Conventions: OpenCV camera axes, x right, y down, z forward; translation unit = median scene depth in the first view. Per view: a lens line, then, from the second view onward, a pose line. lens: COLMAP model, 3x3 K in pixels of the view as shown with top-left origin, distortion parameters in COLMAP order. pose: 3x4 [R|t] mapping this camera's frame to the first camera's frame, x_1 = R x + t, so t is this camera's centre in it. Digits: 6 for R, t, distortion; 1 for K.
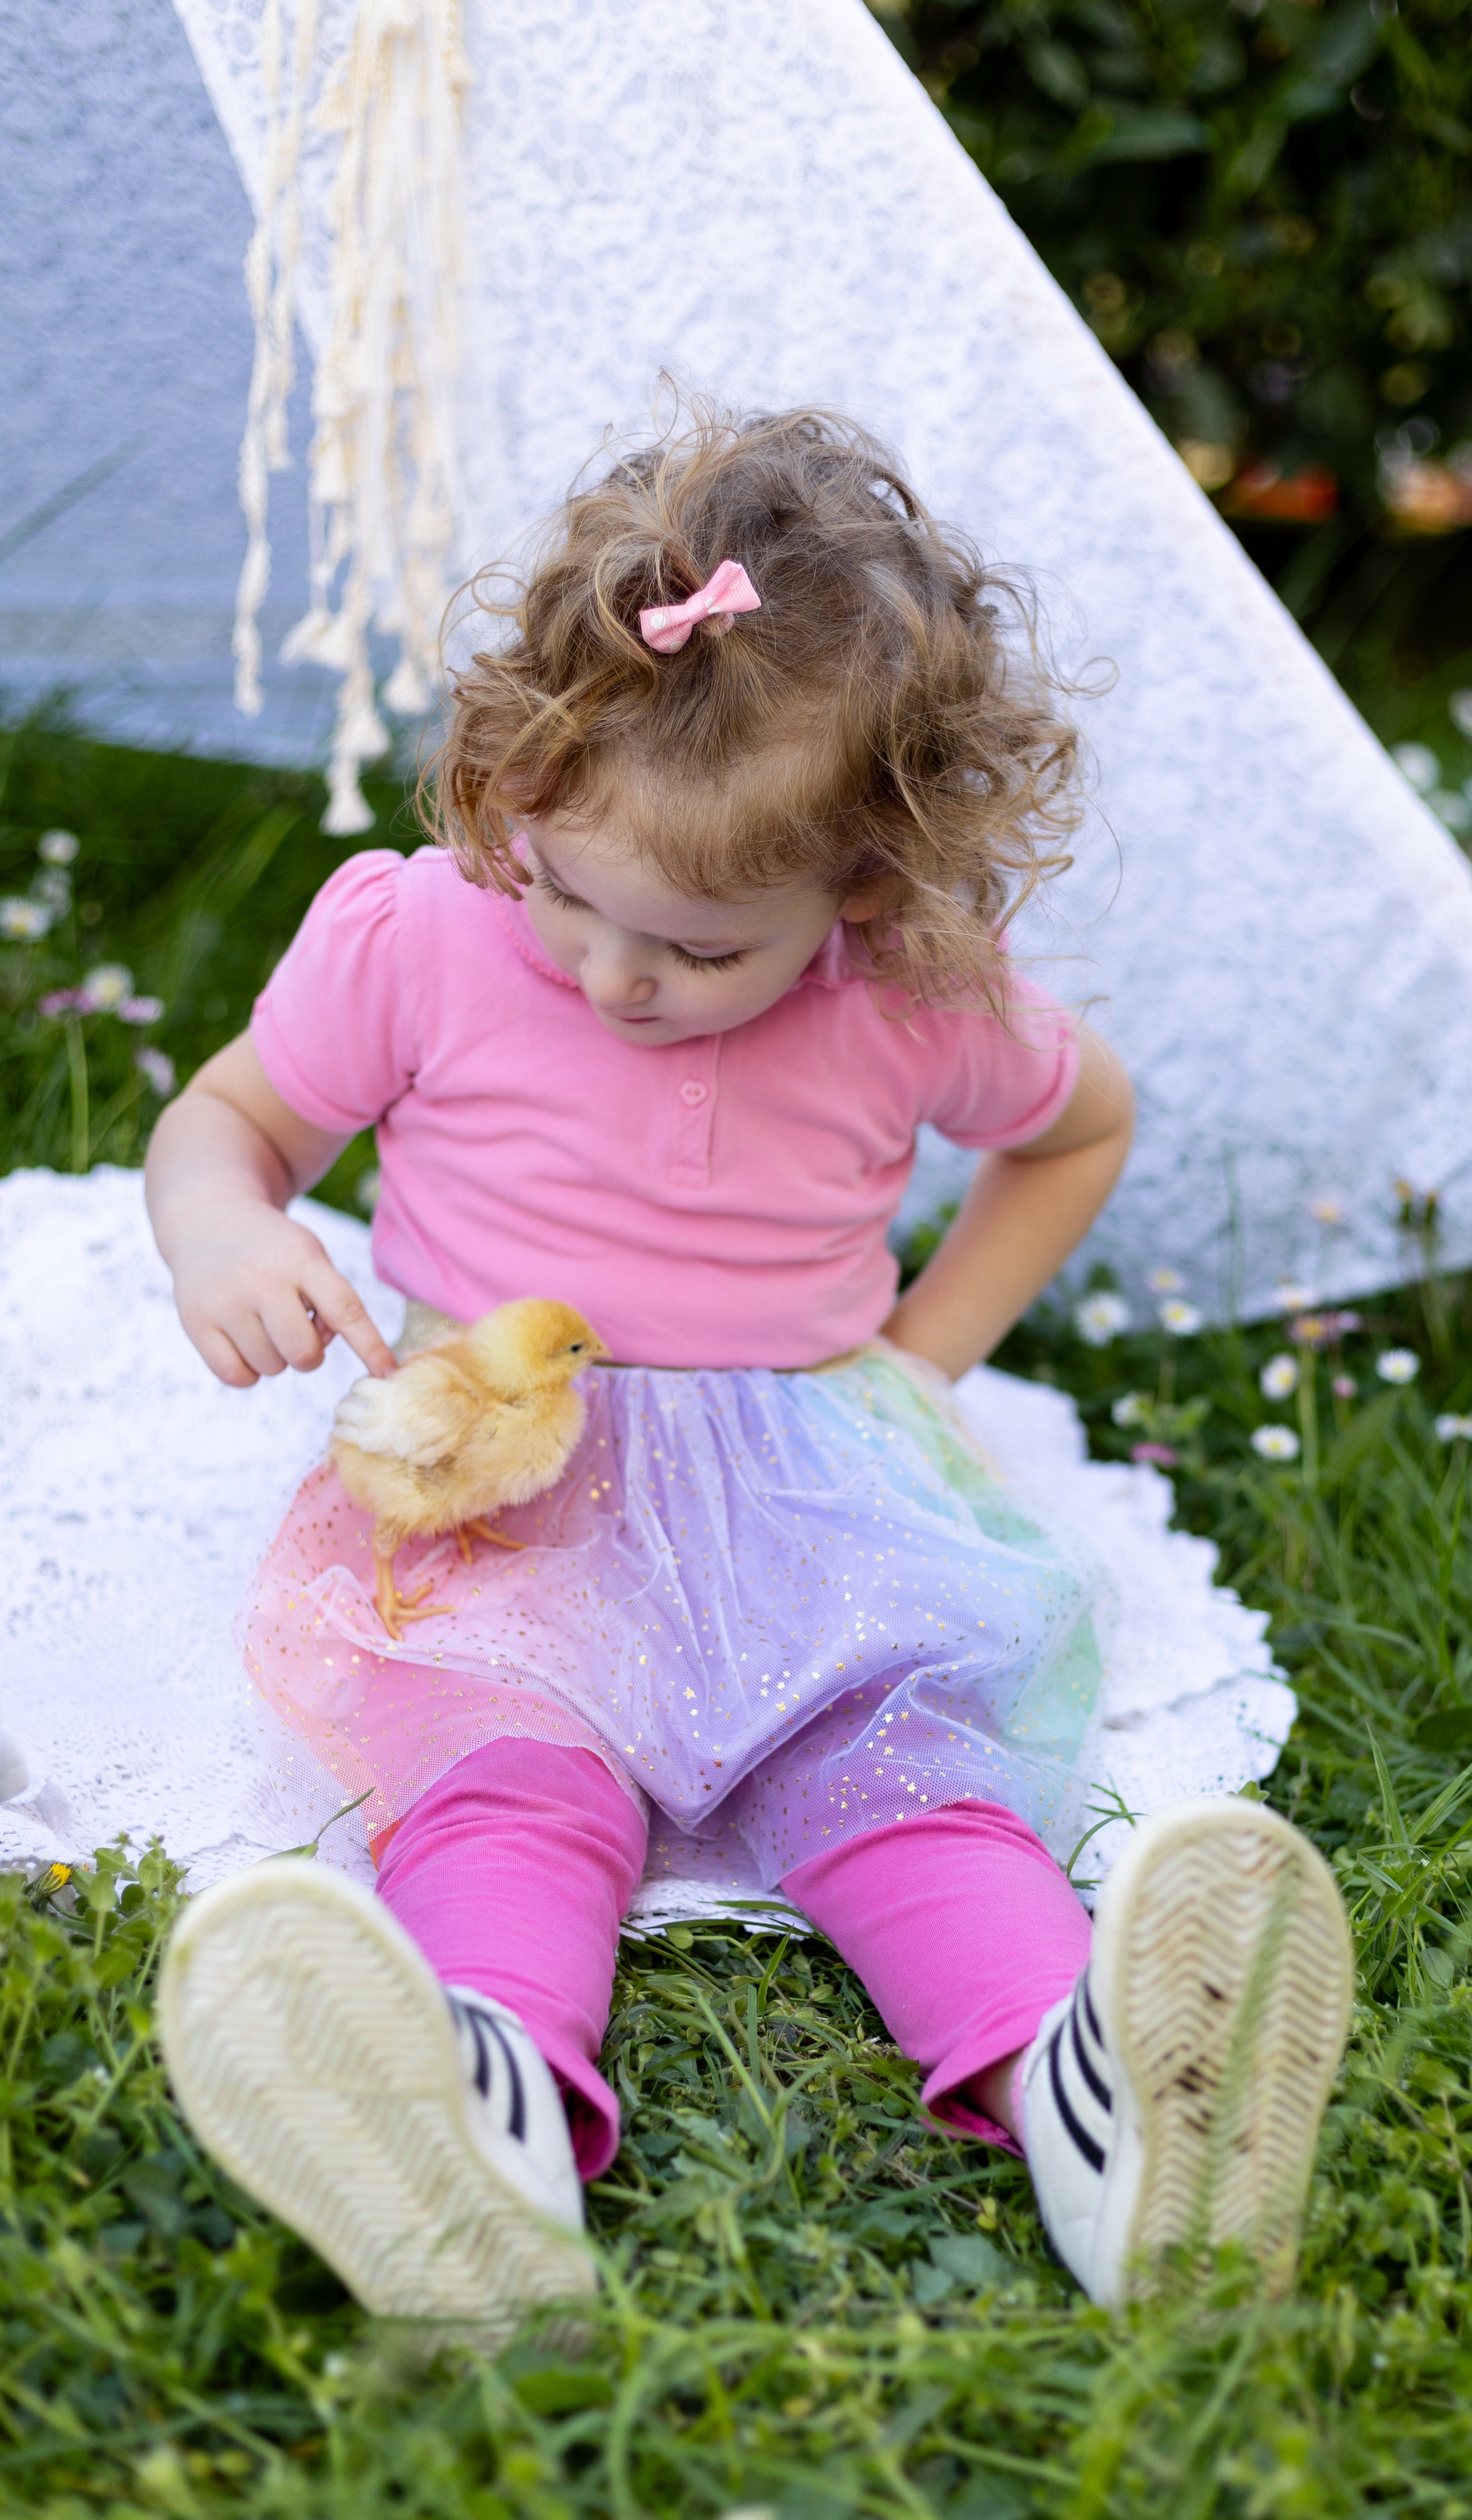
lens RADIAL K [[4176.5, 0, 926.4], [0, 4176.5, 1377.0], [0, 0, 1]] dist [0.025583, 0.000000]
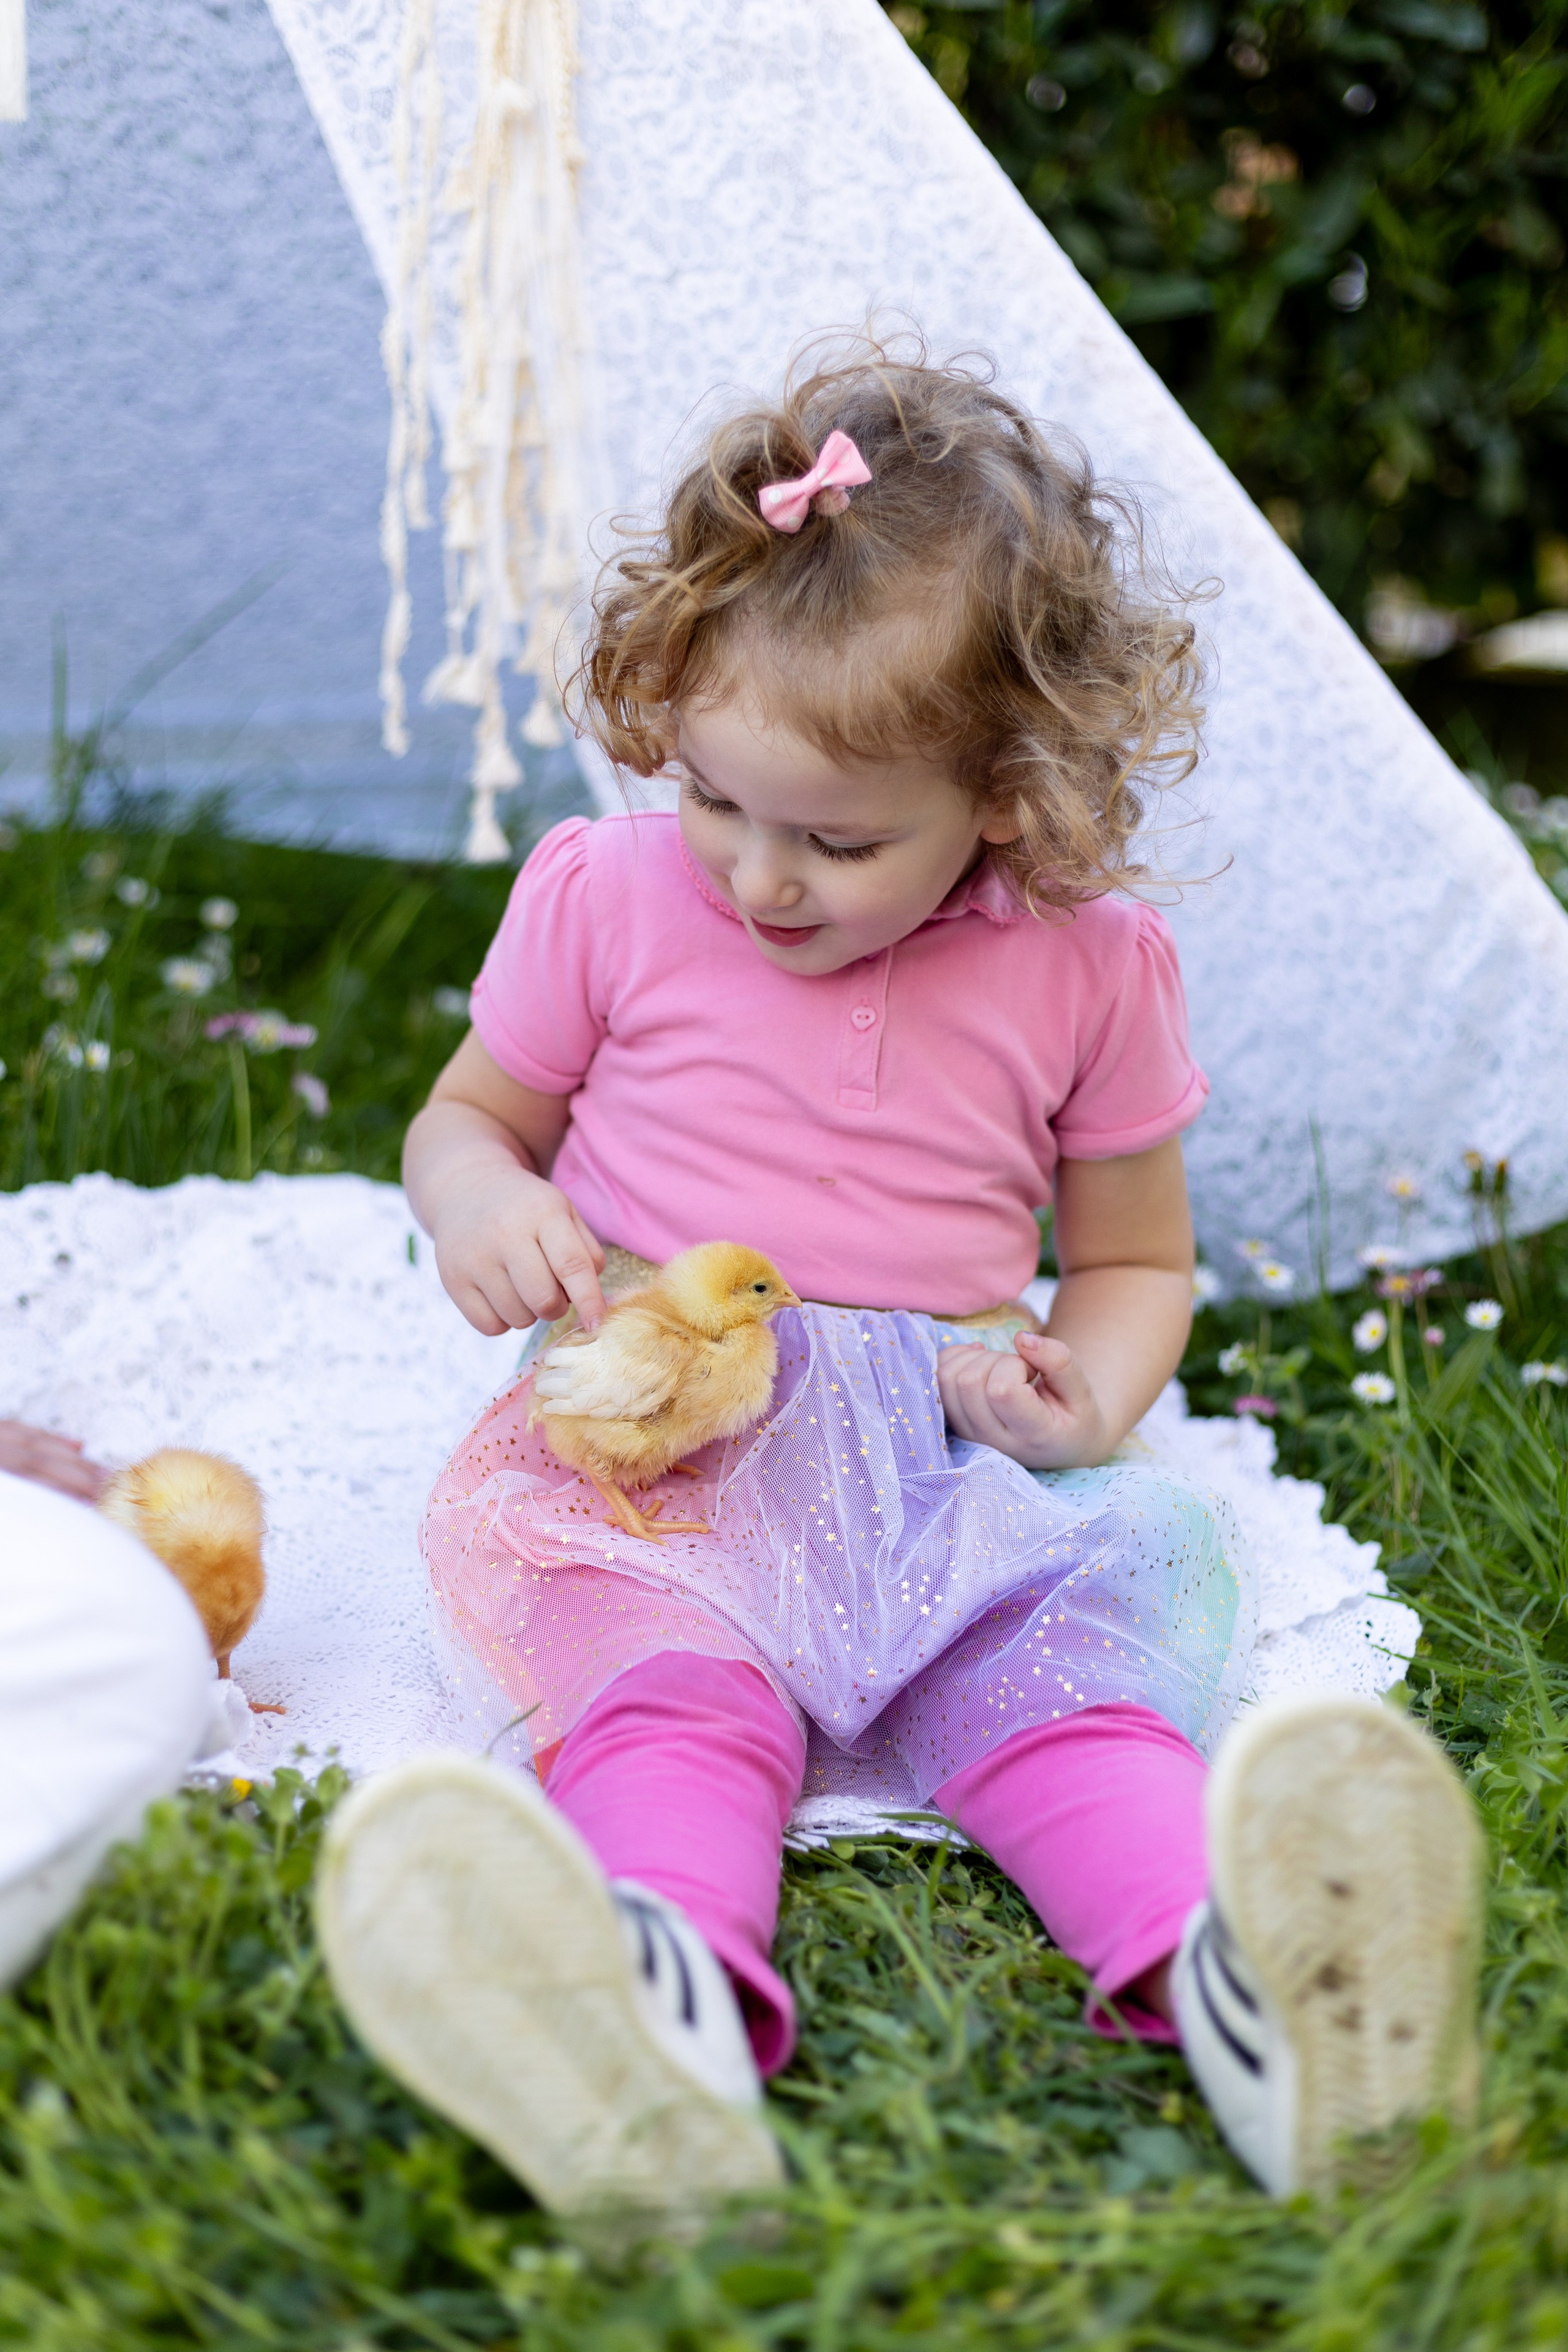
lens RADIAL K [[3557.0, 0, 785.7], [0, 3557.0, 1196.0], [0, 0, 1]] dist [0.029421, 0.000000]
pose [[0.998439, -0.031587, -0.046066, -0.022685], [0.027909, 0.996532, -0.078393, 0.035537], [0.048383, 0.076985, 0.995858, 0.100272]]
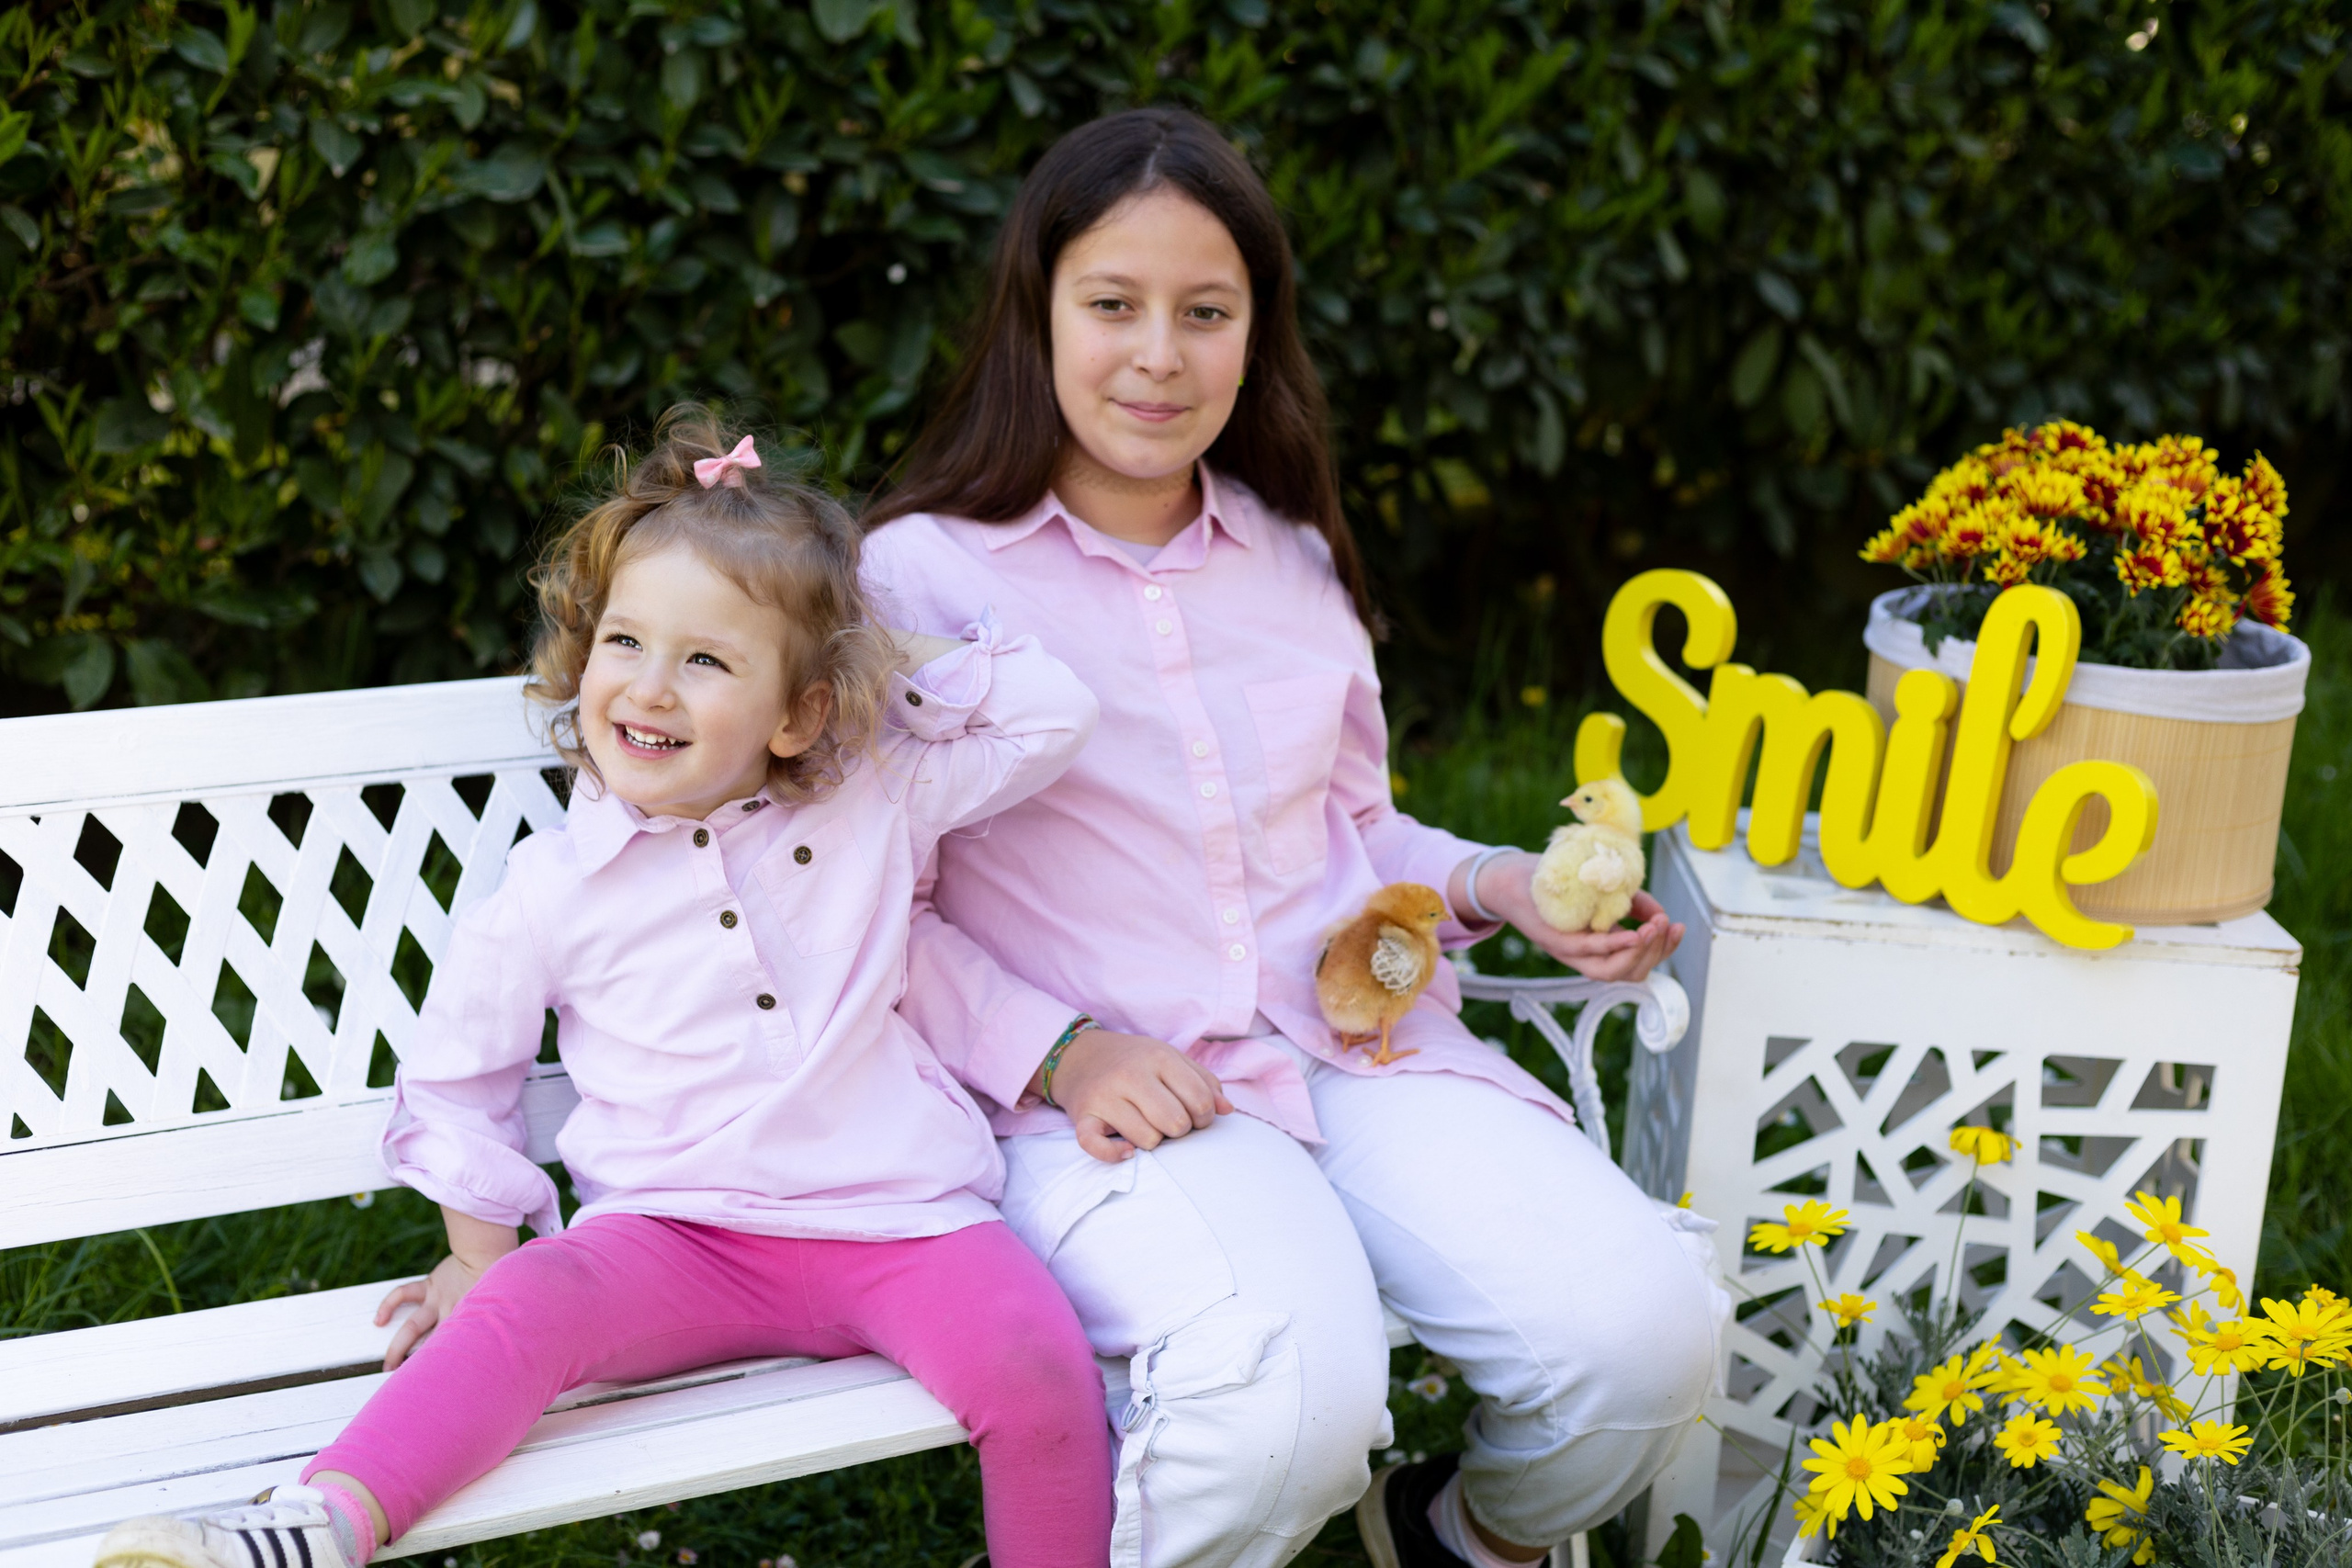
lens RADIAL K [[3556.7, 0, 1165.2], [0, 3556.7, 779.7], [0, 0, 1]] dist [0.029421, 0.000000]
pose [[0.958620, -0.142493, 0.246464, -0.217258], [0.140492, 0.989746, 0.025776, -0.406298], [-0.247609, 0.009917, 0.968809, -0.139373]]
